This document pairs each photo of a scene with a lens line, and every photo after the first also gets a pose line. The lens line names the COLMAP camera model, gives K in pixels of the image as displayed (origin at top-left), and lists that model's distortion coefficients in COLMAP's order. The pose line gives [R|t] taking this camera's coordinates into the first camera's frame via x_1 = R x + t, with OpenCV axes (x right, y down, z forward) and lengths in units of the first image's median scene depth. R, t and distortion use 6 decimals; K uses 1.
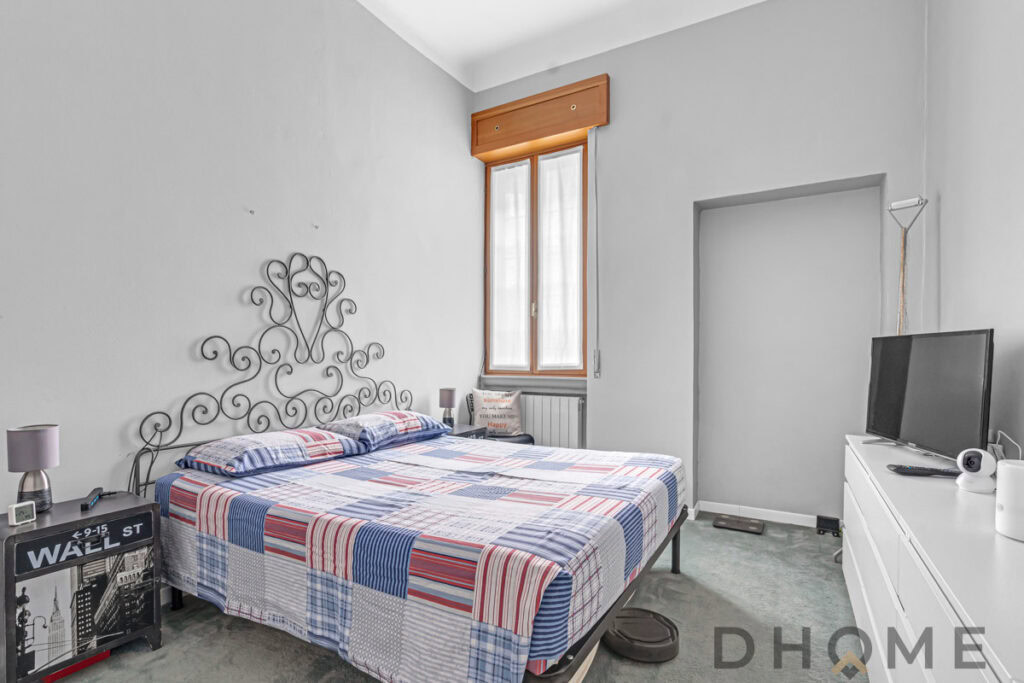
lens RADIAL K [[490.5, 0, 495.1], [0, 490.5, 378.0], [0, 0, 1]] dist [-0.001031, -0.000507]
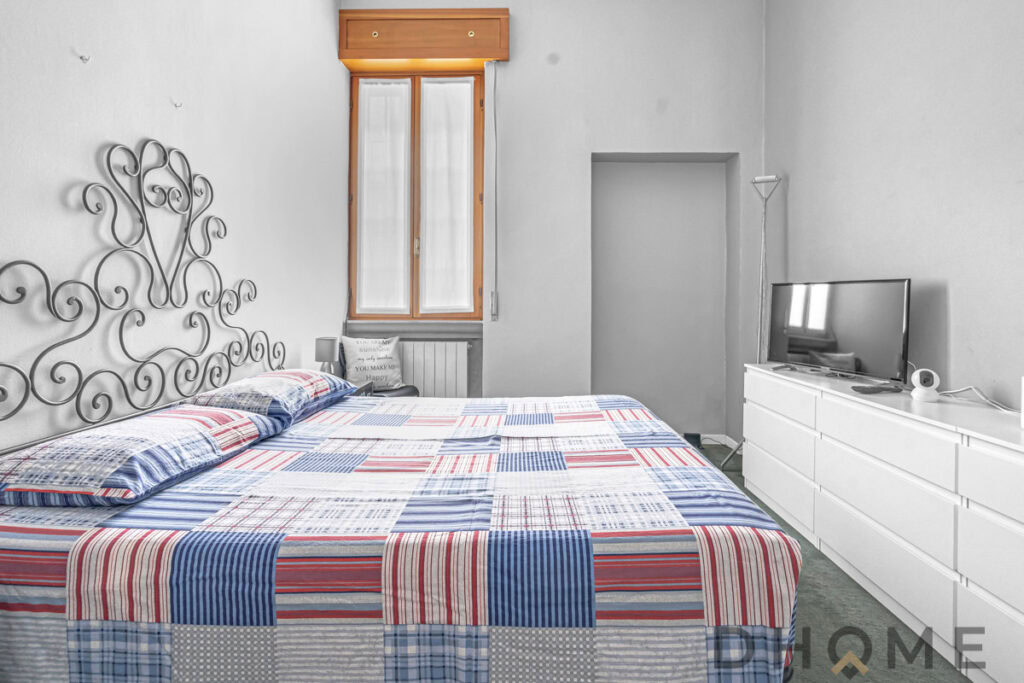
lens RADIAL K [[490.5, 0, 515.3], [0, 490.5, 310.9], [0, 0, 1]] dist [-0.001031, -0.000507]
pose [[0.866795, -0.010461, 0.498555, -0.313159], [0.019871, 0.999710, -0.013571, -0.007948], [-0.498268, 0.021670, 0.866752, 0.198330]]
